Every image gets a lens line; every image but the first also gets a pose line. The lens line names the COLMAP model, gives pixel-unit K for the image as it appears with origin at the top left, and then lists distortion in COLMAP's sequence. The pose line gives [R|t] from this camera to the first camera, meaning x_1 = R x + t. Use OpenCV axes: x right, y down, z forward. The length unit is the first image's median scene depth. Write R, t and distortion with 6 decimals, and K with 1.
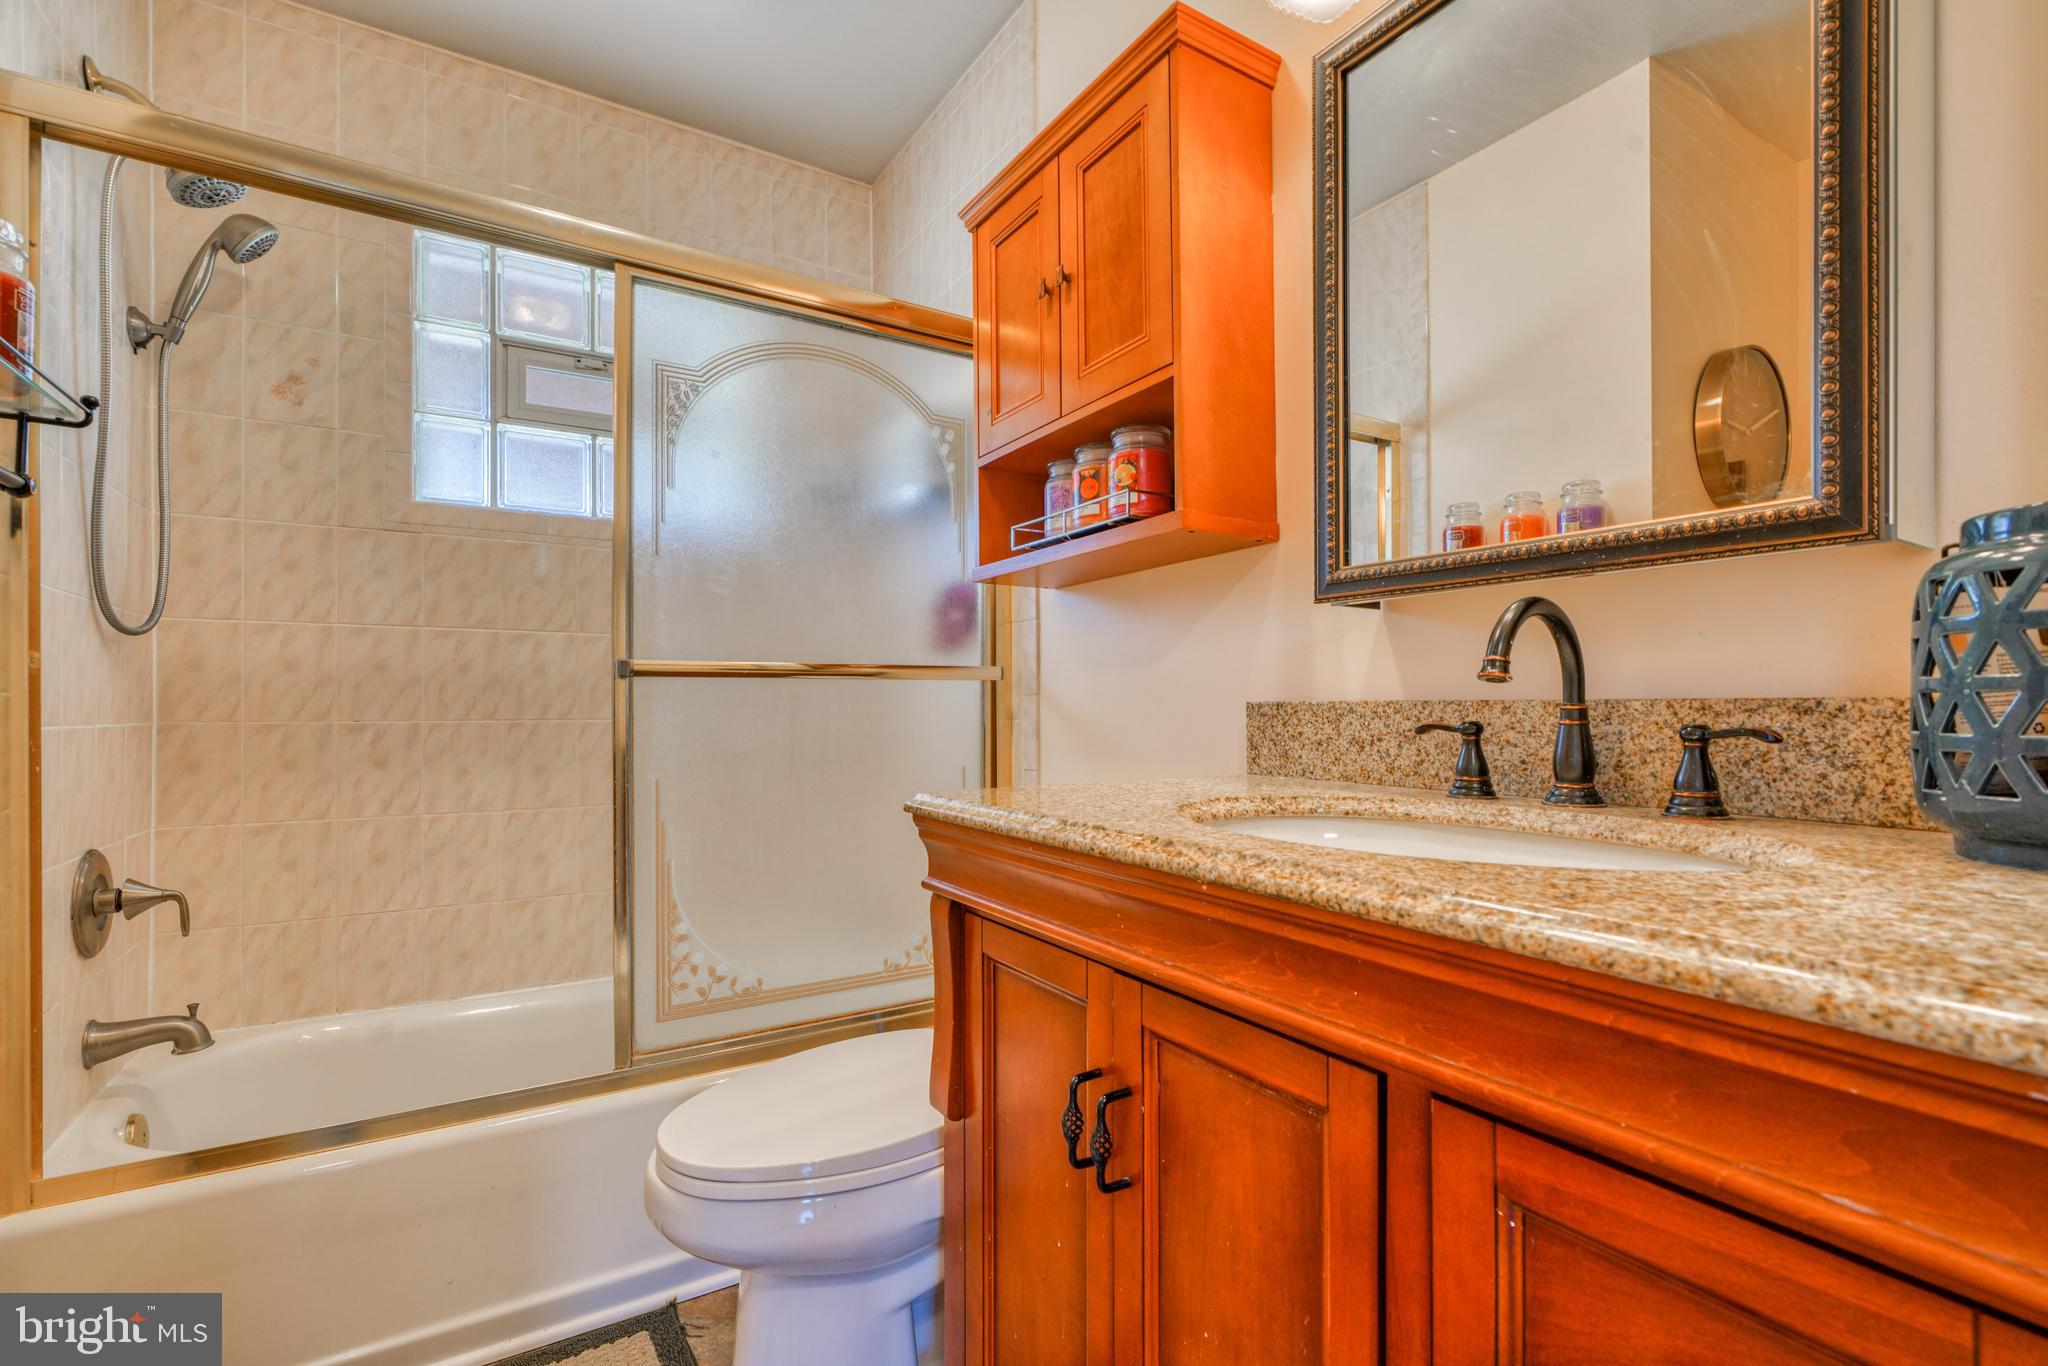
lens RADIAL K [[933.9, 0, 1016.8], [0, 933.9, 712.6], [0, 0, 1]] dist [-0.010366, 0.005626]
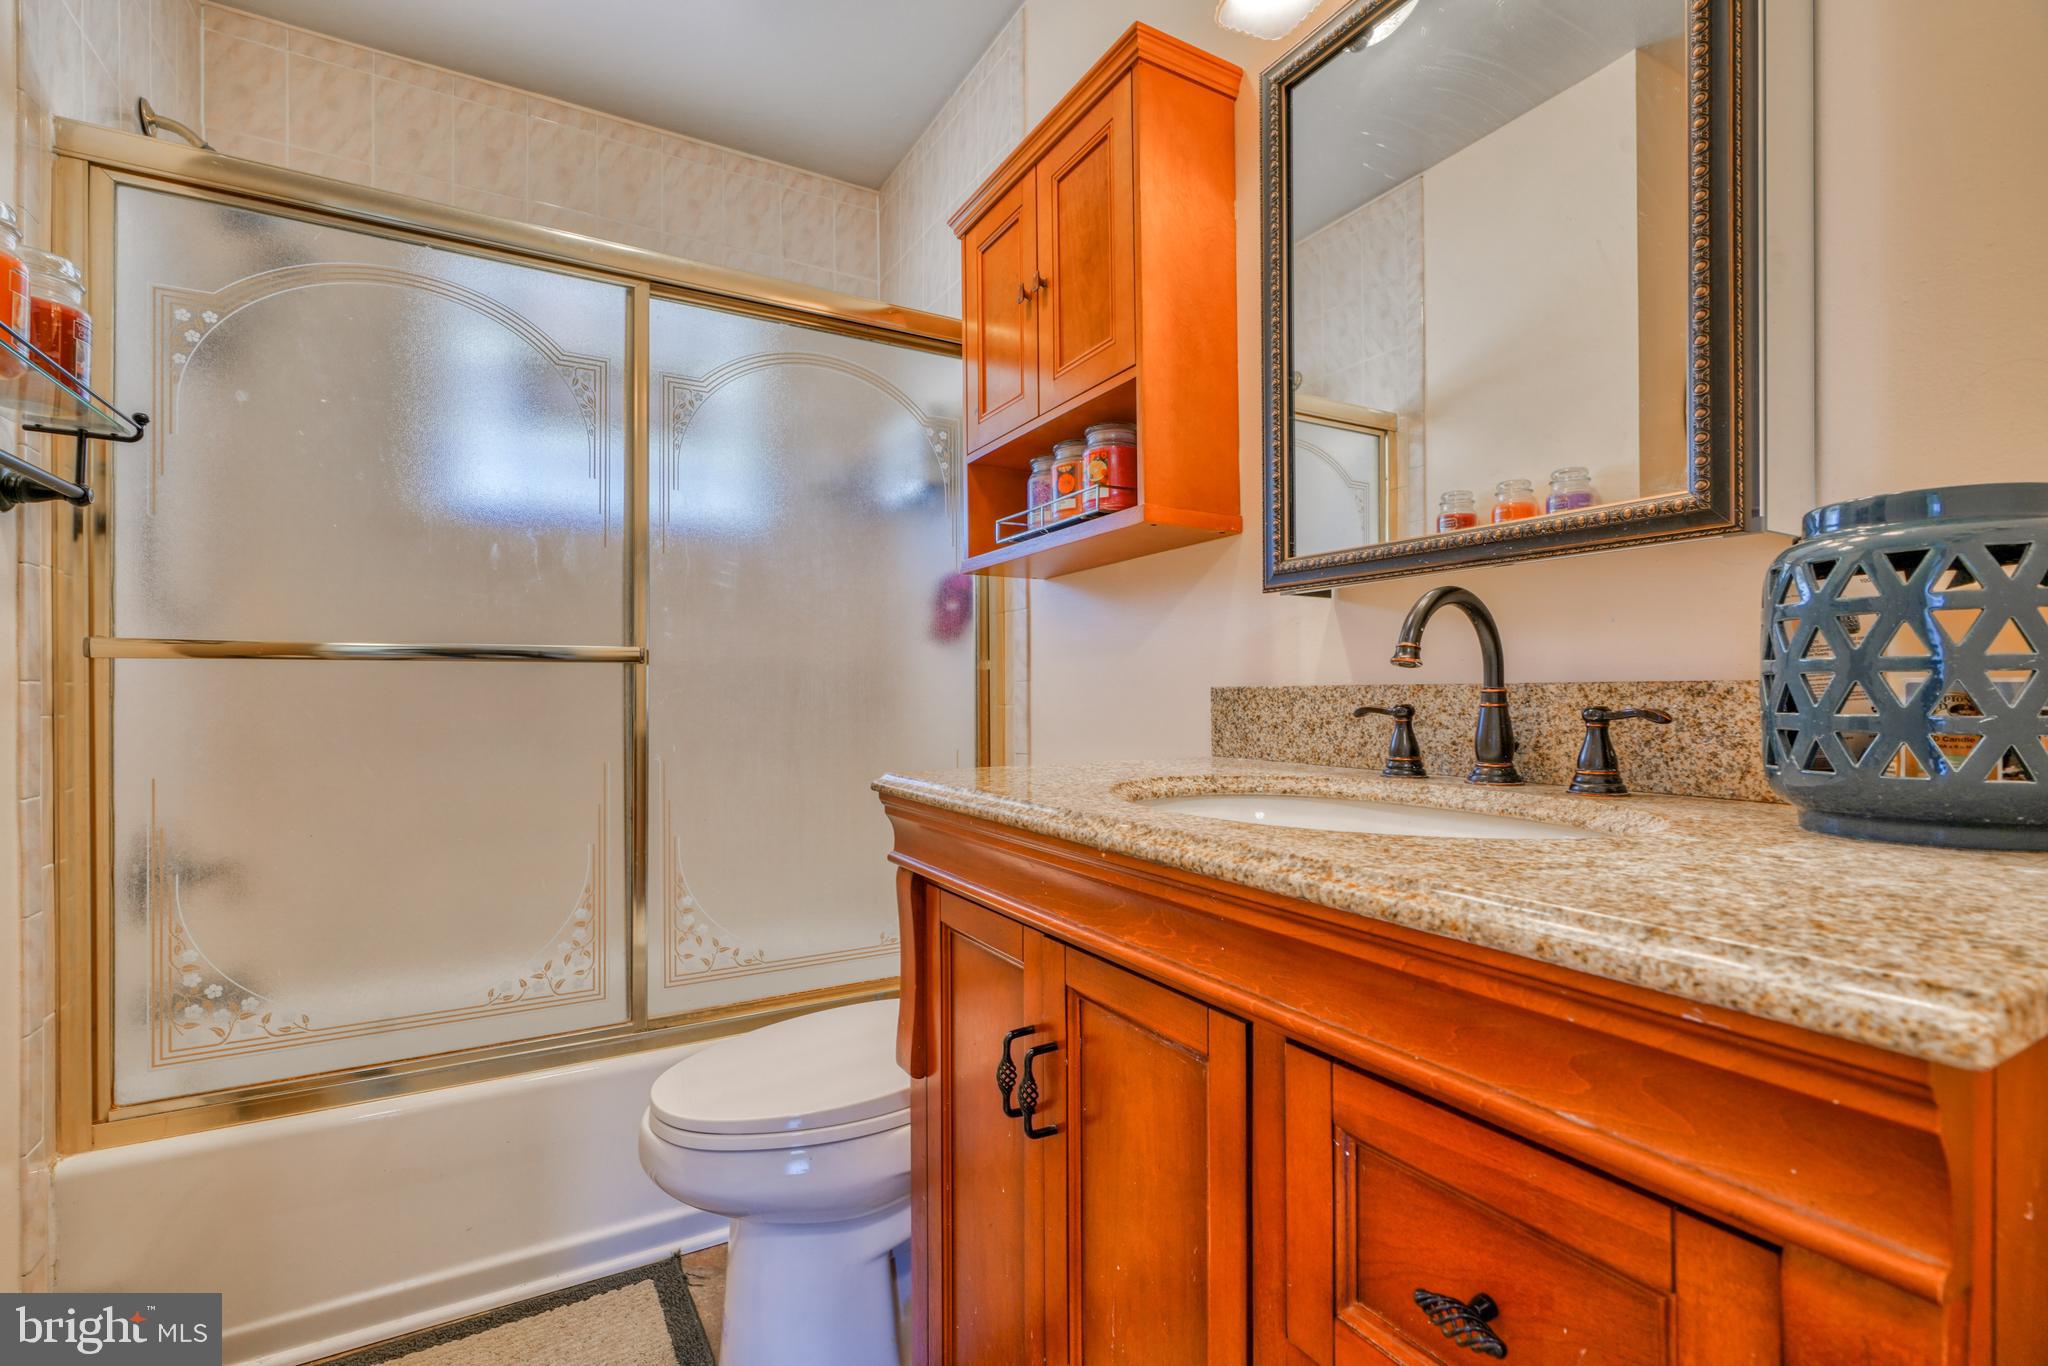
lens RADIAL K [[933.9, 0, 1013.1], [0, 933.9, 692.6], [0, 0, 1]] dist [-0.010366, 0.005626]
pose [[0.999236, -0.004005, -0.038884, 0.075771], [0.003699, 0.999962, -0.007923, 0.002262], [0.038914, 0.007773, 0.999212, -0.056153]]
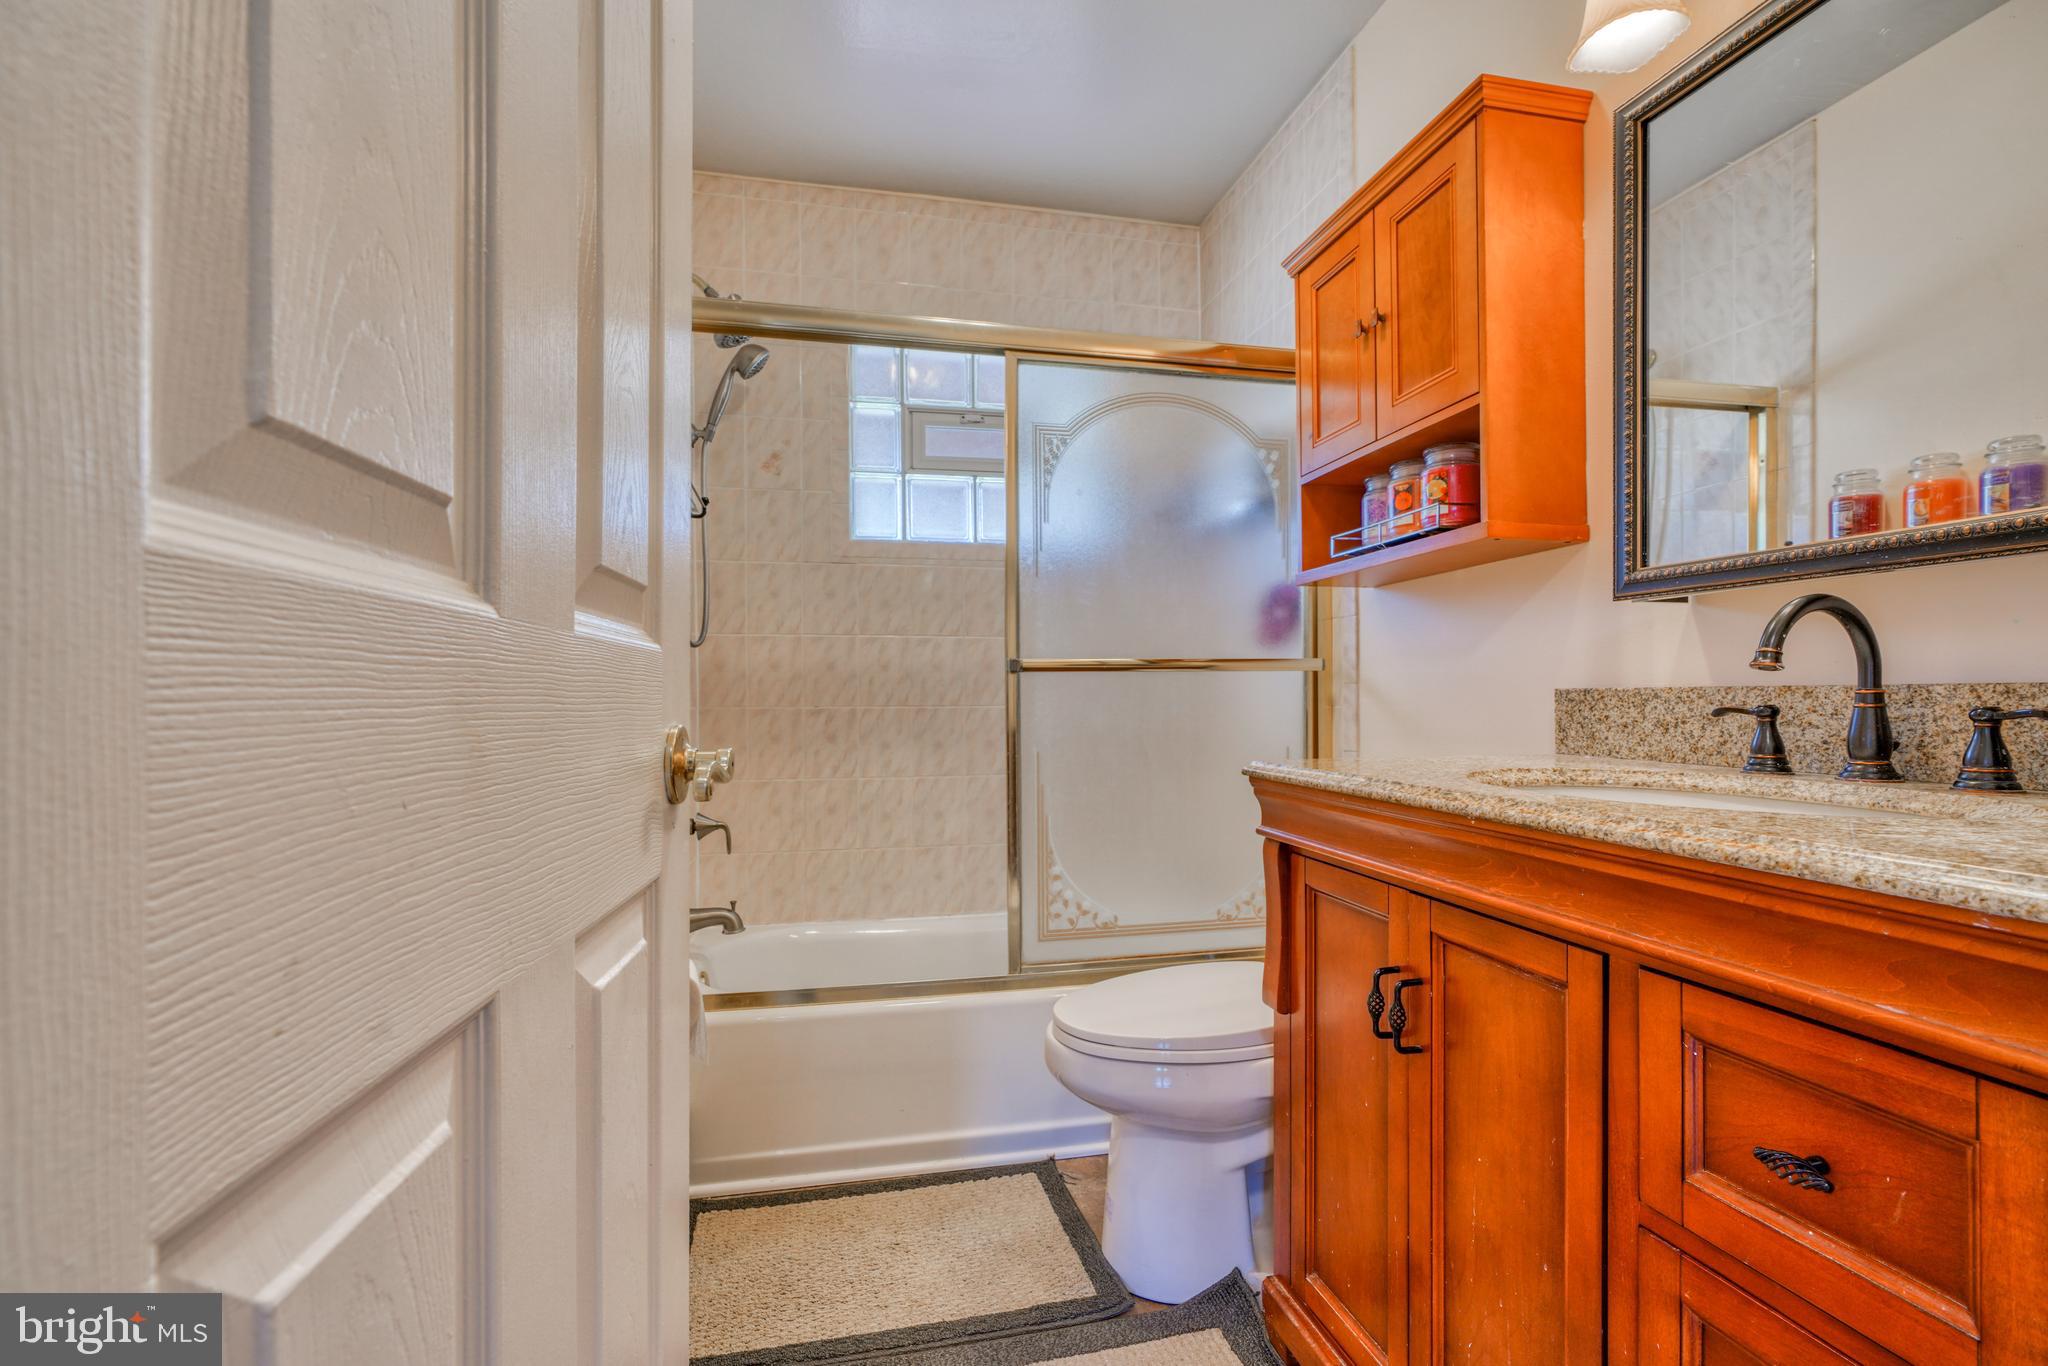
lens RADIAL K [[933.9, 0, 1004.2], [0, 933.9, 703.3], [0, 0, 1]] dist [-0.010366, 0.005626]
pose [[0.940068, -0.000730, -0.340986, 0.009921], [0.001211, 0.999999, 0.001199, 0.004053], [0.340984, -0.001540, 0.940068, -0.295992]]
